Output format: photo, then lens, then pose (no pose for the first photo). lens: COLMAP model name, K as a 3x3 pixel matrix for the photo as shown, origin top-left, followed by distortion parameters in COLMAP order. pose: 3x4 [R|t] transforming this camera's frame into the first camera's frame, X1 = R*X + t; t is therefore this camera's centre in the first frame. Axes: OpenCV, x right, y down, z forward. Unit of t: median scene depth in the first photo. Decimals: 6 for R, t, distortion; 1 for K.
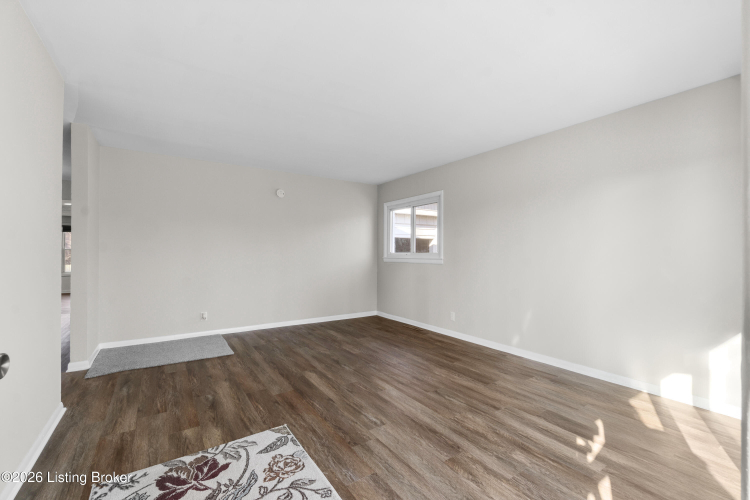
lens RADIAL K [[320.8, 0, 369.0], [0, 320.8, 248.5], [0, 0, 1]] dist [-0.004071, -0.000076]
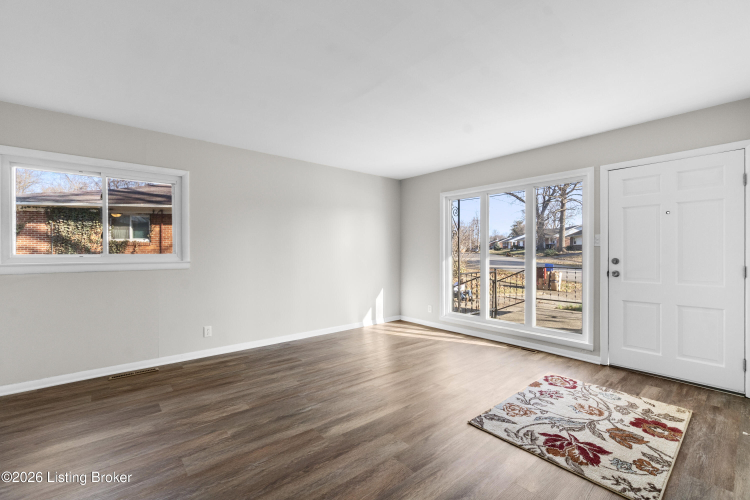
lens RADIAL K [[320.8, 0, 369.0], [0, 320.8, 248.5], [0, 0, 1]] dist [-0.004071, -0.000076]
pose [[-0.113510, 0.010695, 0.993479, -1.012780], [-0.013573, 0.999832, -0.012314, 0.007871], [-0.993444, -0.014882, -0.113346, 1.160629]]
